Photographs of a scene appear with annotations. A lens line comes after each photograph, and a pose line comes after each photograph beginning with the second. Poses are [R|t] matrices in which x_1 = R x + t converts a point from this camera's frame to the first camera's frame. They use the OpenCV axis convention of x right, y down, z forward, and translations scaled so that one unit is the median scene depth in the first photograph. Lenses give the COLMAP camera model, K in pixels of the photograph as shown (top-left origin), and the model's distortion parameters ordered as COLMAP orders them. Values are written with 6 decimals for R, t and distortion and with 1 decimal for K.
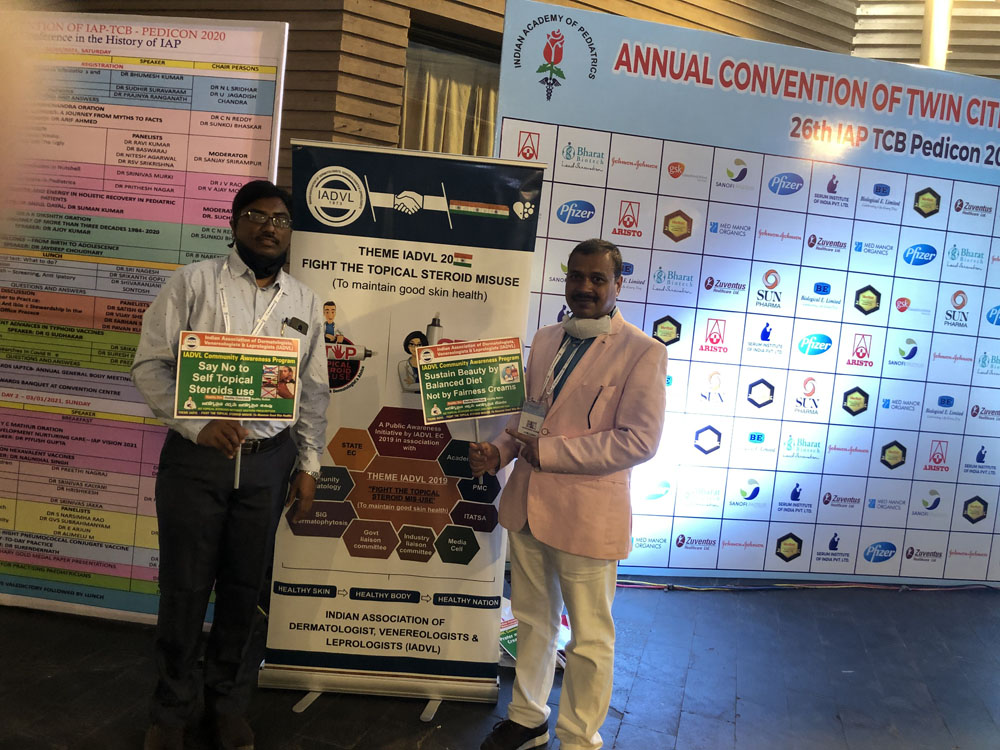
lens RADIAL K [[822.0, 0, 502.4], [0, 822.0, 361.8], [0, 0, 1]] dist [0.037365, -0.026771]
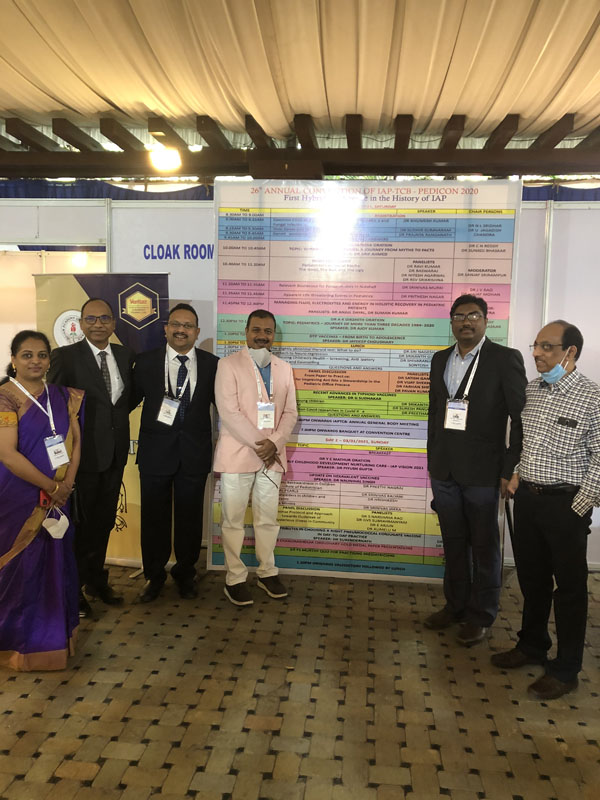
lens RADIAL K [[657.6, 0, 299.3], [0, 657.6, 399.3], [0, 0, 1]] dist [0.037365, -0.026771]
pose [[0.997133, -0.072624, 0.021270, -0.681873], [0.071554, 0.996311, 0.047374, -0.096183], [-0.024632, -0.045716, 0.998651, -0.187322]]
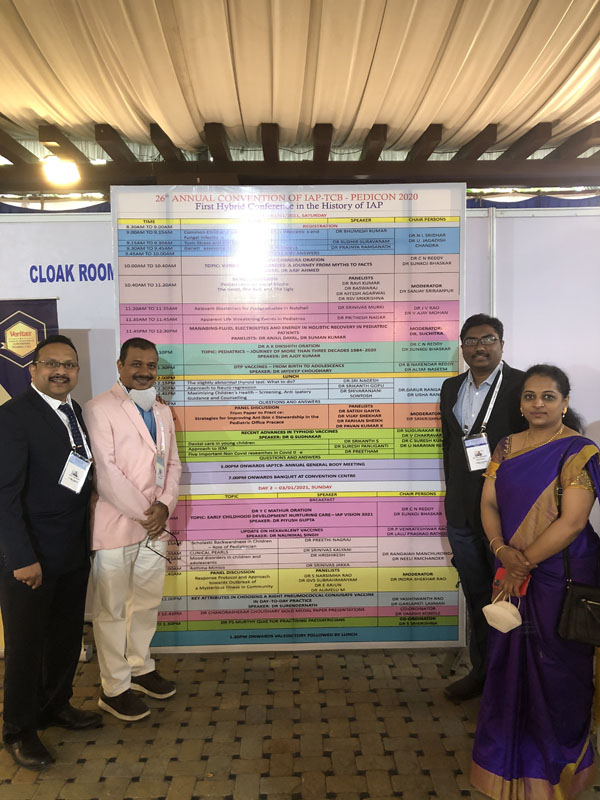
lens RADIAL K [[657.6, 0, 303.3], [0, 657.6, 390.5], [0, 0, 1]] dist [0.037365, -0.026771]
pose [[0.982594, -0.115351, 0.145615, -0.675399], [0.114382, 0.993323, 0.015038, -0.119747], [-0.146377, 0.001879, 0.989227, -0.008377]]
